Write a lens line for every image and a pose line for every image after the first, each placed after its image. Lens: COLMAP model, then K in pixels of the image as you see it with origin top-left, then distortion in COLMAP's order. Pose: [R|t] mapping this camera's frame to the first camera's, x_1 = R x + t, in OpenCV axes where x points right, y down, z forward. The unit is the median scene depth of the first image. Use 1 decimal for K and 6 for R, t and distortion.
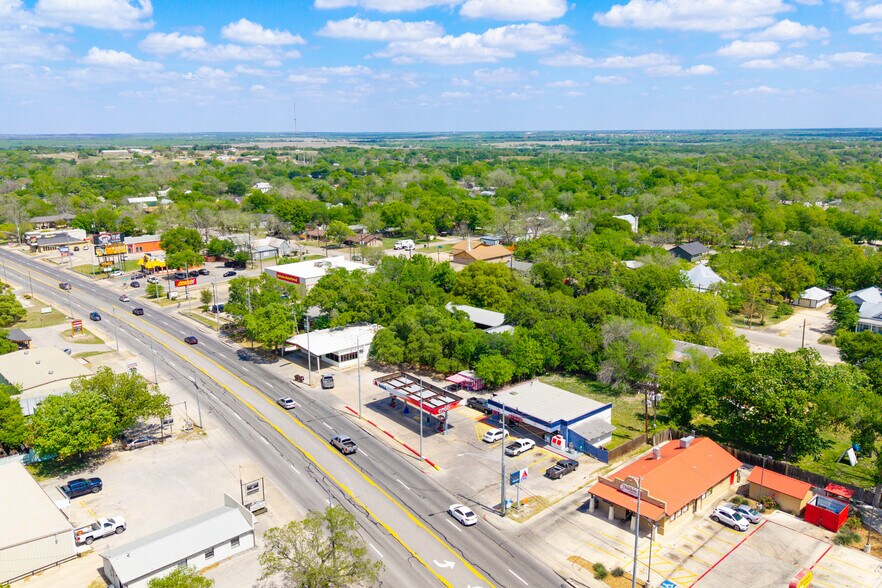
lens RADIAL K [[696.8, 0, 440.4], [0, 696.8, 292.9], [0, 0, 1]] dist [0.077055, -0.134598]
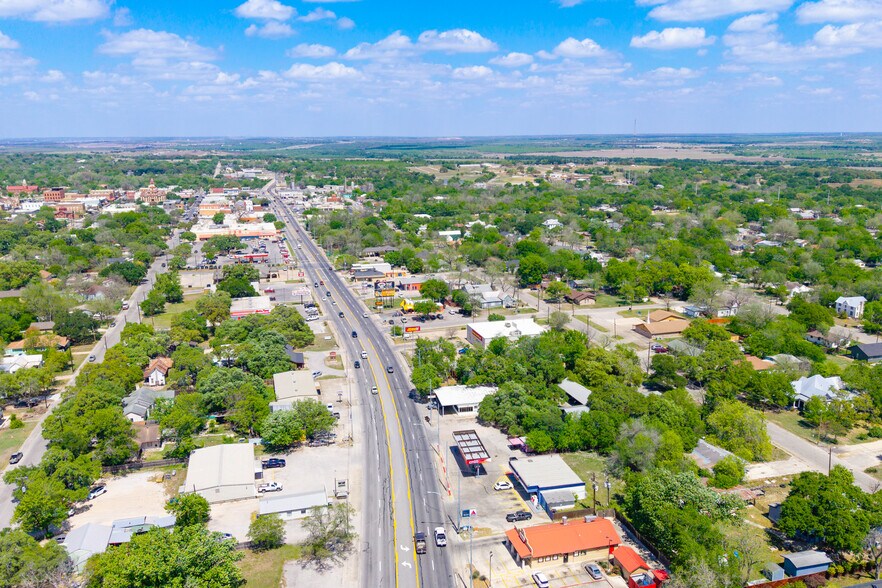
lens RADIAL K [[696.8, 0, 440.4], [0, 696.8, 292.9], [0, 0, 1]] dist [0.077055, -0.134598]
pose [[0.883027, 0.101315, -0.458255, 0.589383], [-0.102611, 0.994475, 0.022142, -0.225347], [0.457967, 0.027470, 0.888545, -0.417471]]
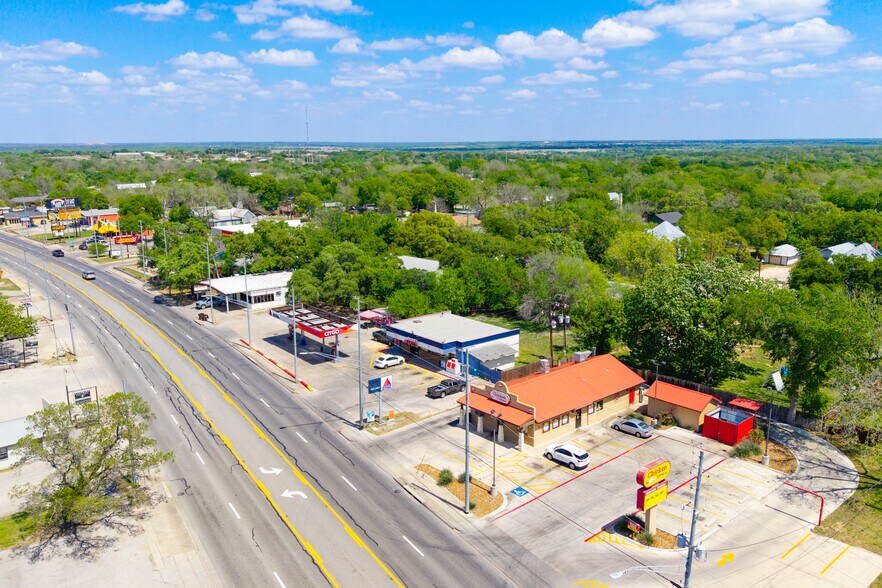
lens RADIAL K [[696.8, 0, 440.4], [0, 696.8, 292.9], [0, 0, 1]] dist [0.077055, -0.134598]
pose [[0.999690, 0.005998, -0.024156, 0.159598], [-0.006309, 0.999898, -0.012823, 0.119849], [0.024077, 0.012971, 0.999626, 0.092396]]
